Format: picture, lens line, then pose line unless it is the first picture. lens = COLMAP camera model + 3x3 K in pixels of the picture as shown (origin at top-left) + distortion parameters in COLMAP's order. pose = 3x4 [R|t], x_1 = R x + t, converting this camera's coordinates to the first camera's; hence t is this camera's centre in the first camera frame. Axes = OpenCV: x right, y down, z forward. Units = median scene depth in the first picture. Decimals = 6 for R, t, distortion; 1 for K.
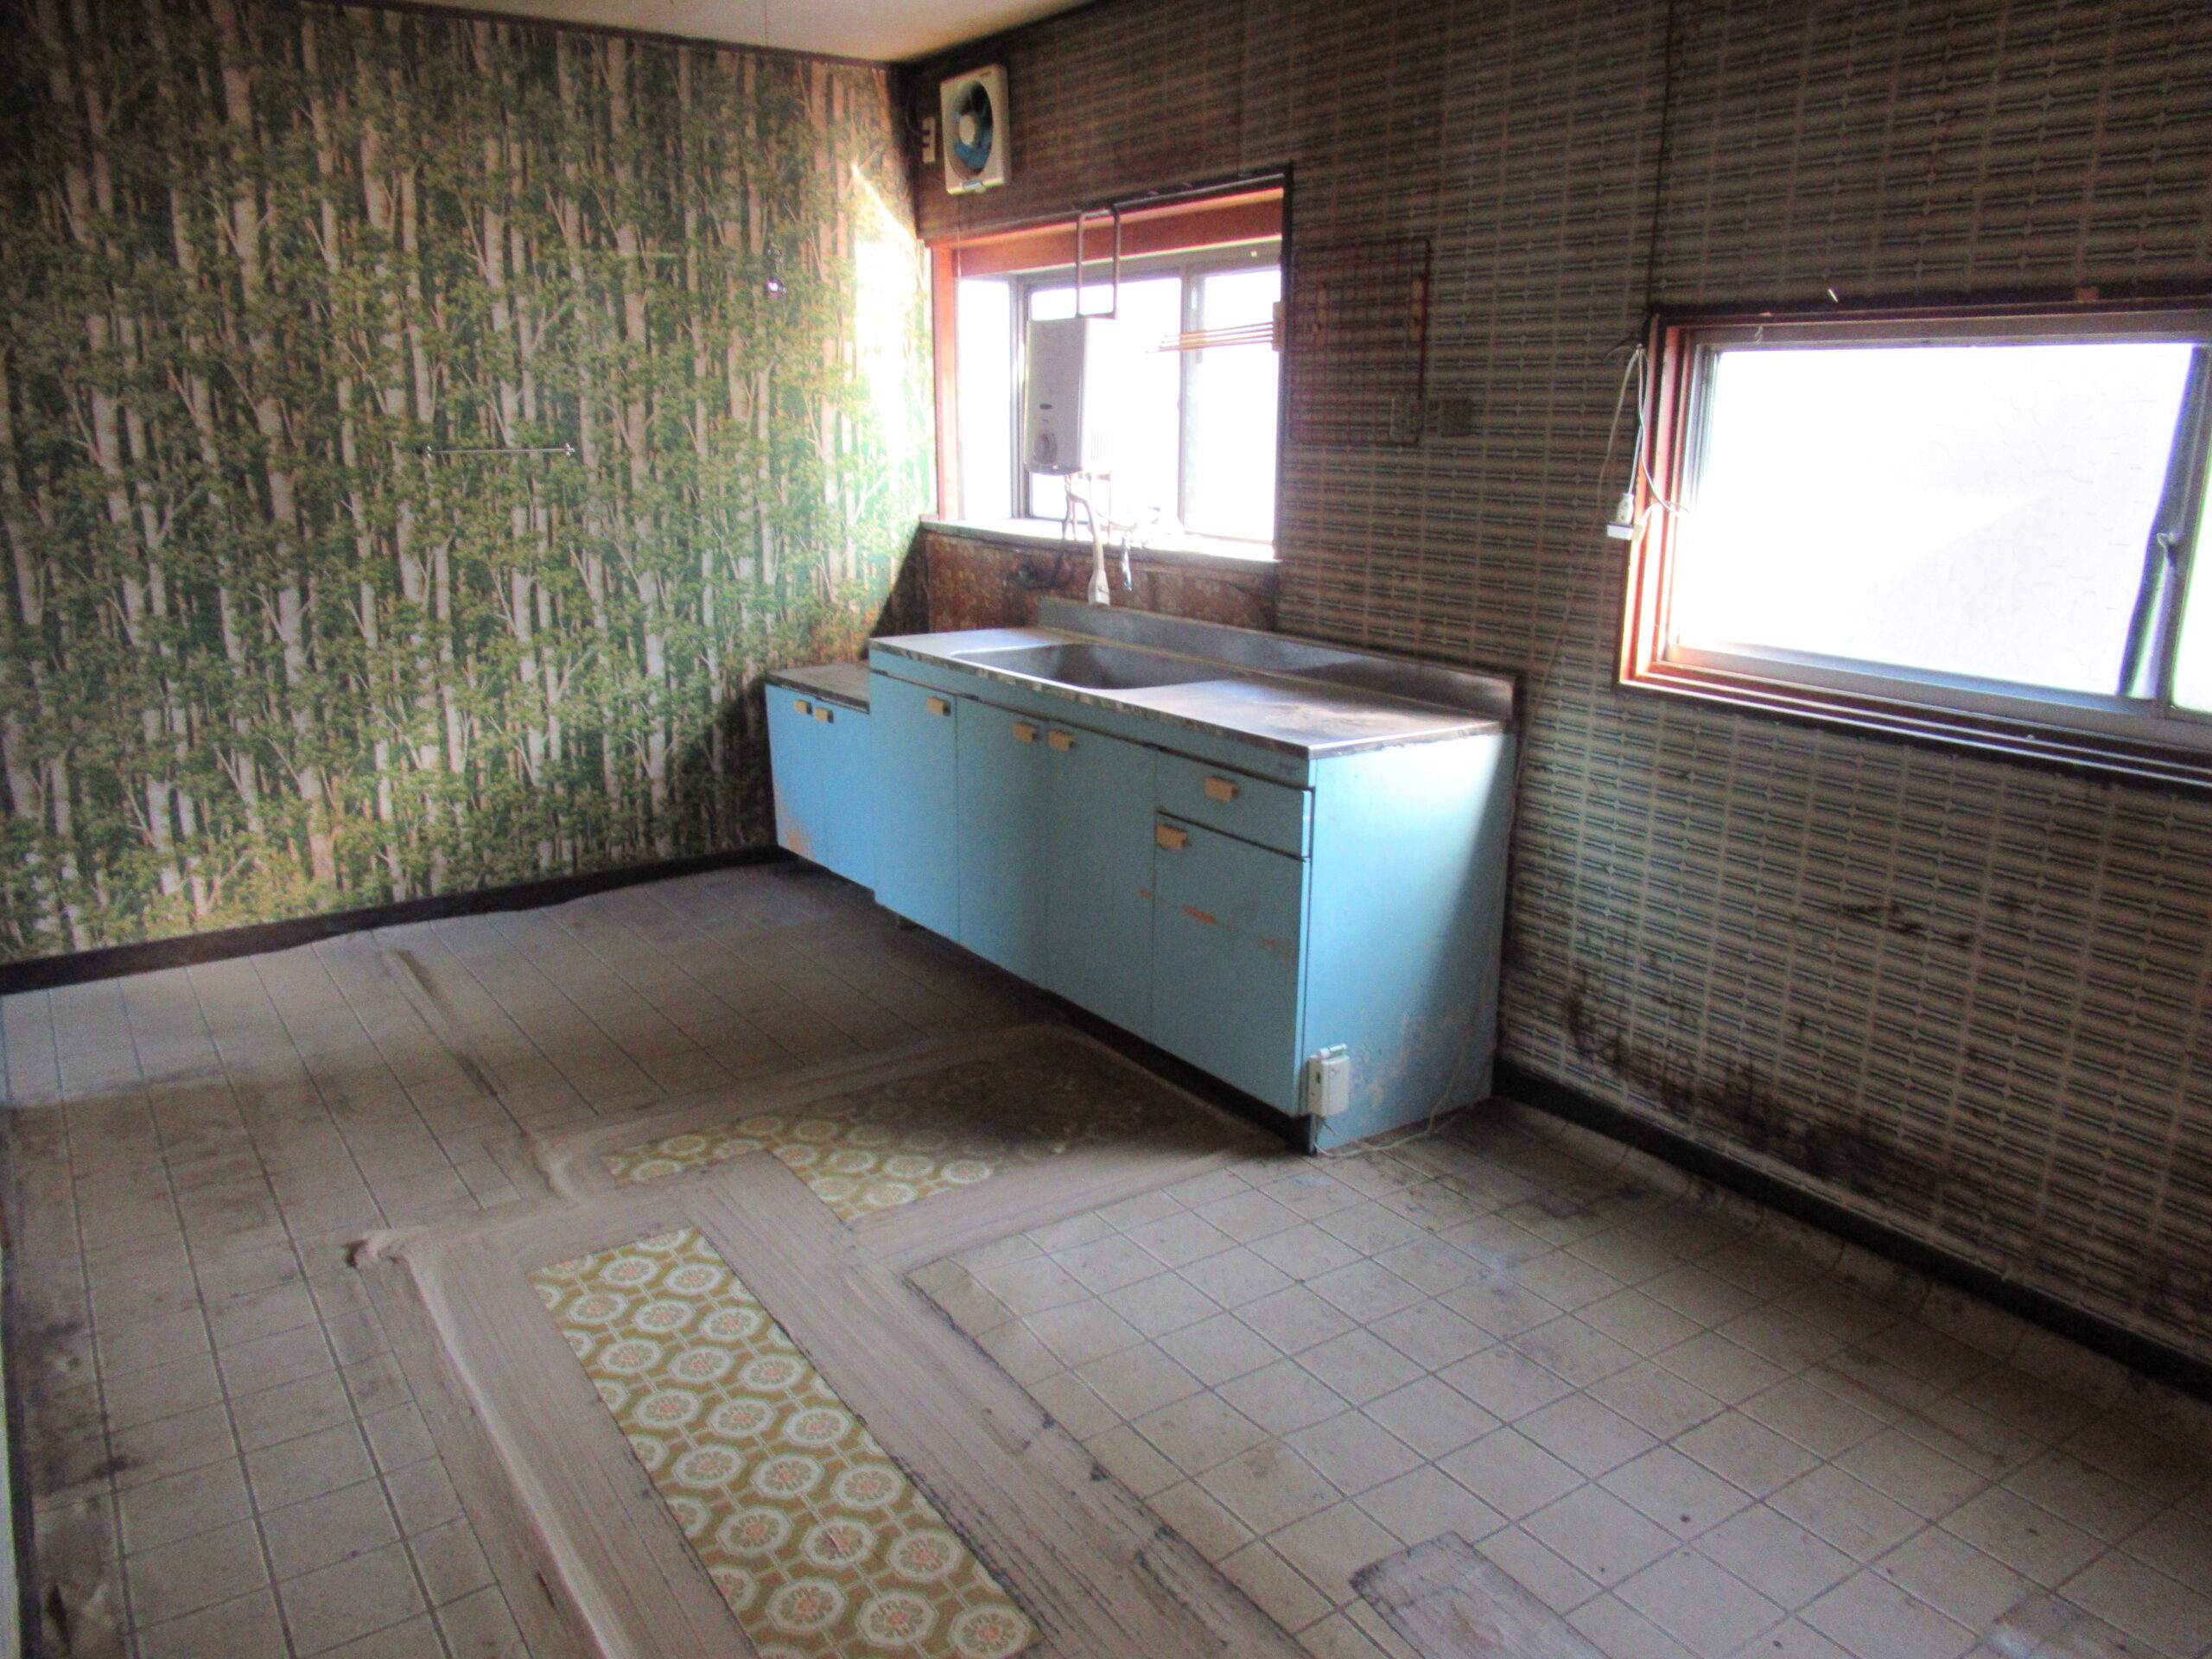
lens RADIAL K [[1647.4, 0, 1102.7], [0, 1647.4, 833.8], [0, 0, 1]] dist [-0.010823, 0.007821]
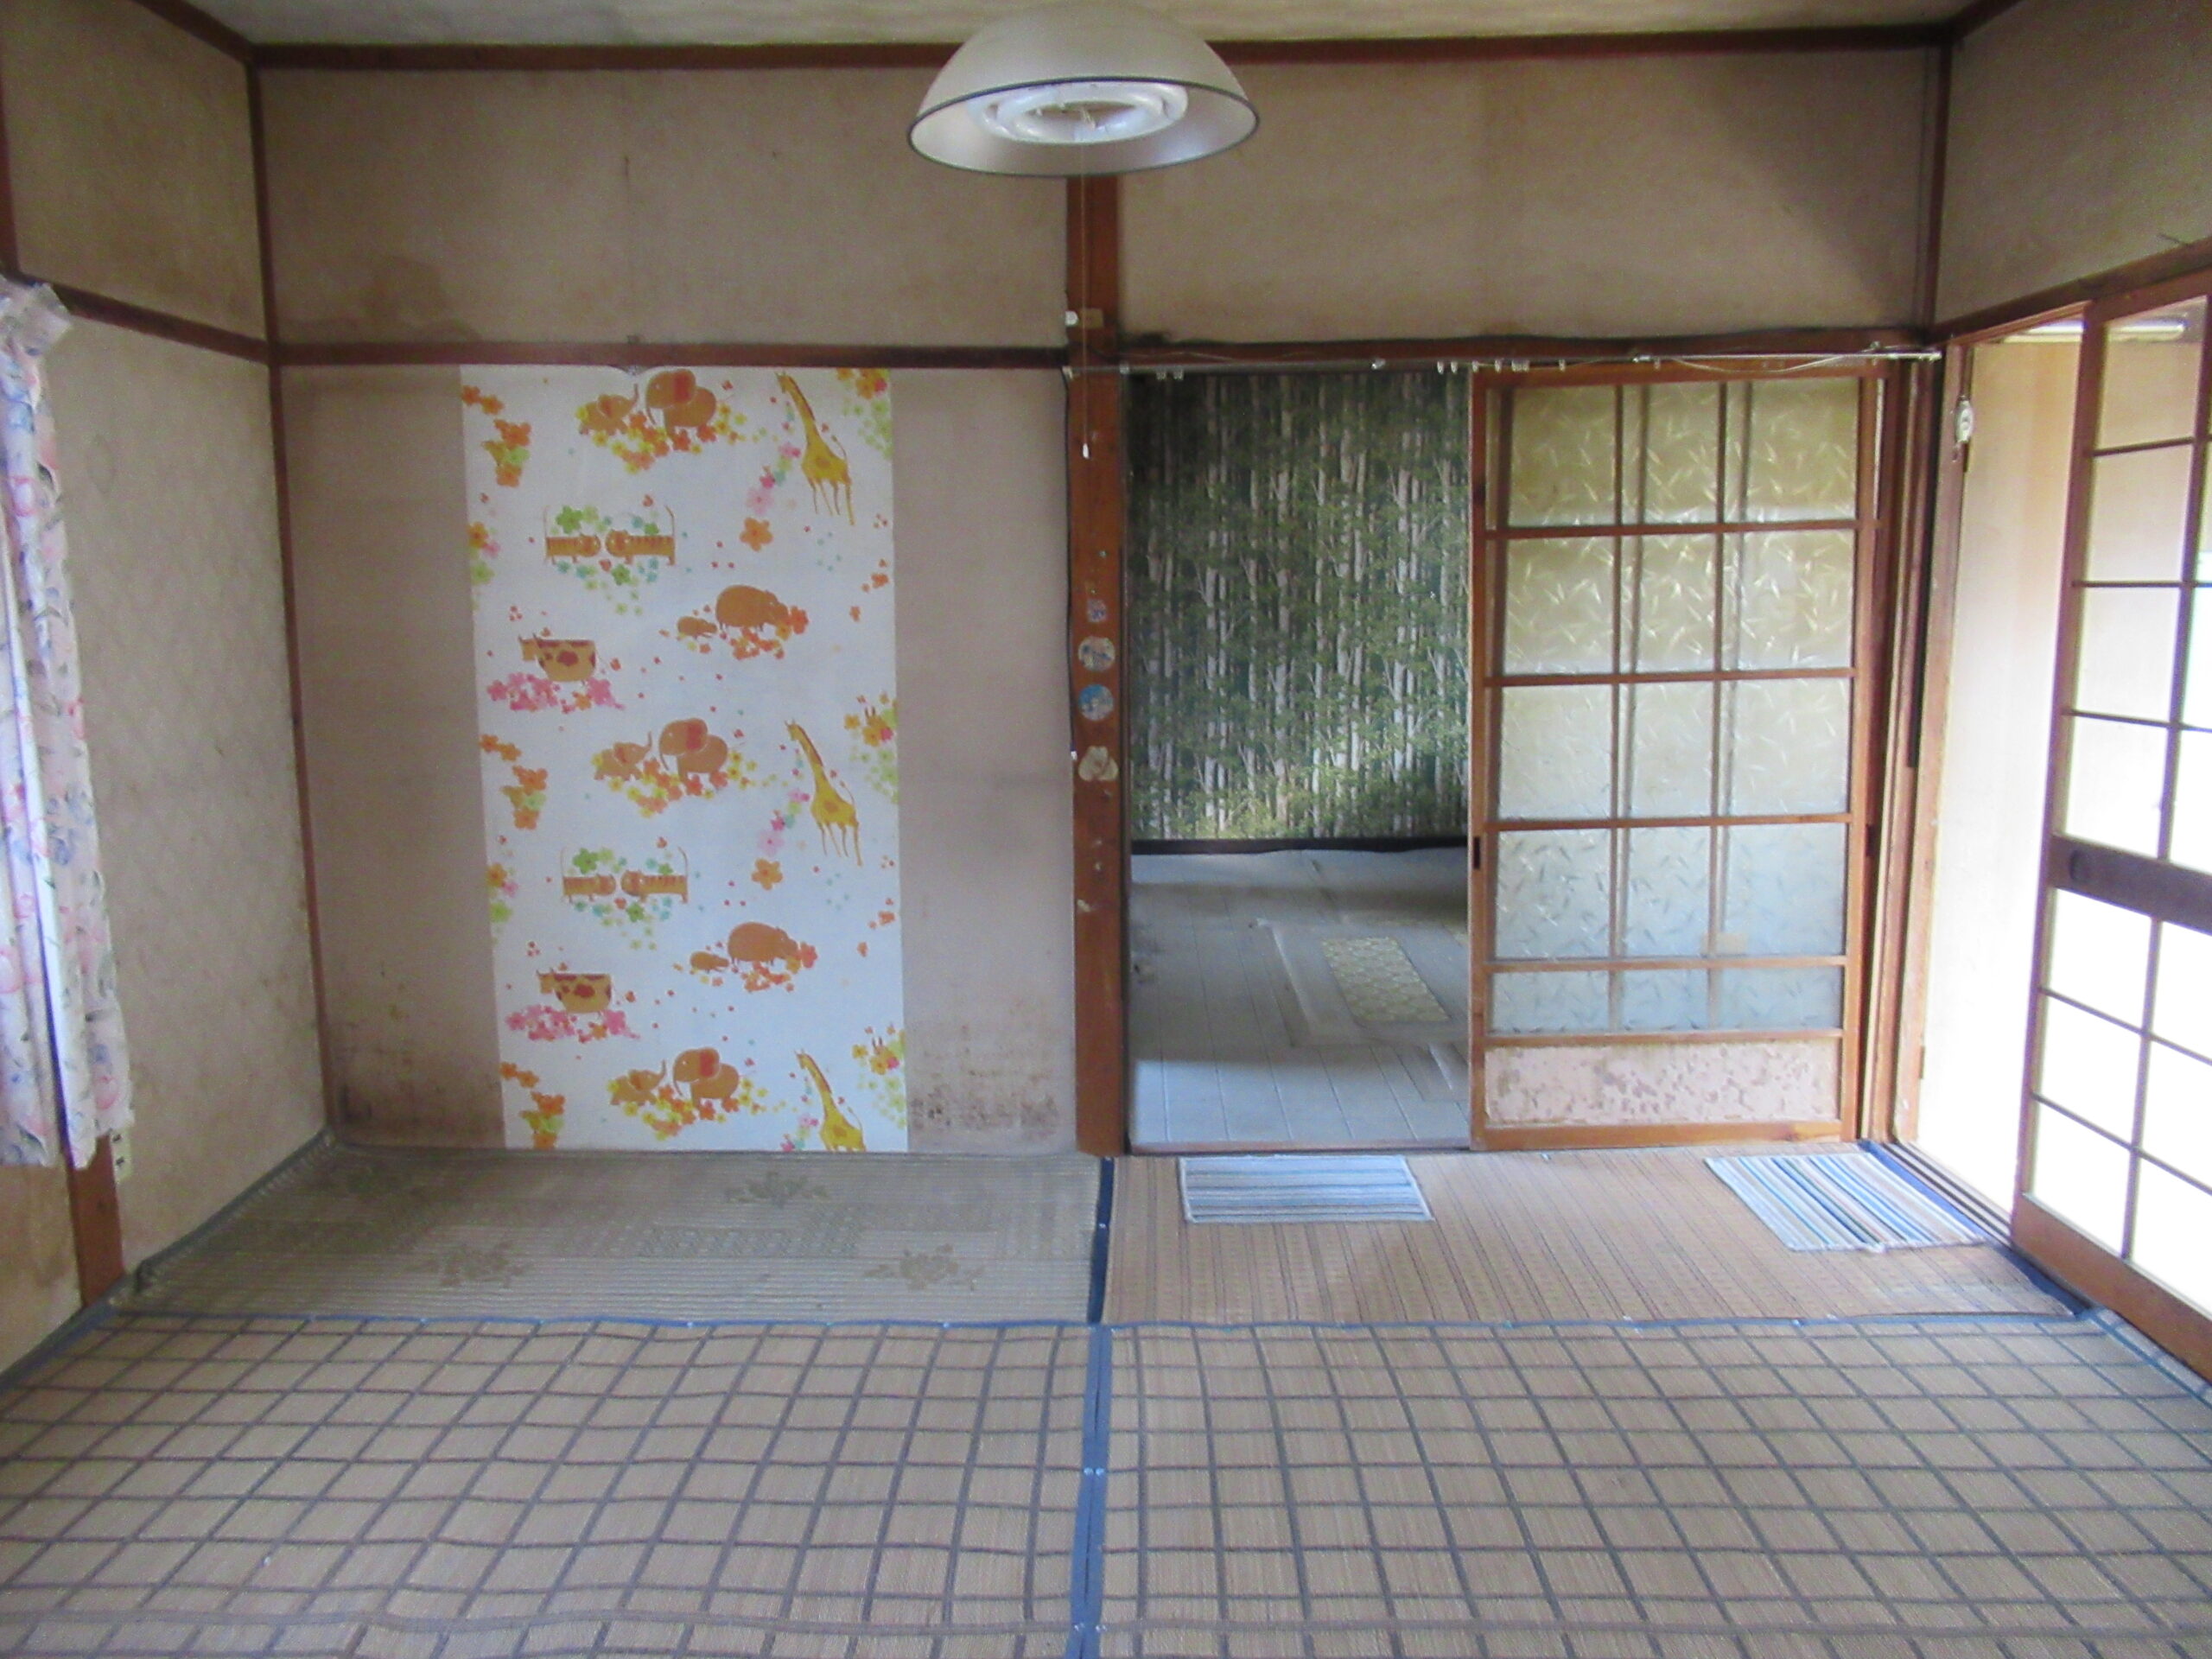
lens RADIAL K [[1647.4, 0, 1103.9], [0, 1647.4, 828.7], [0, 0, 1]] dist [-0.010823, 0.007821]
pose [[0.822373, 0.074916, -0.563995, 0.432581], [-0.132267, 0.989307, -0.061451, 0.184579], [0.553361, 0.125133, 0.823489, -0.676150]]
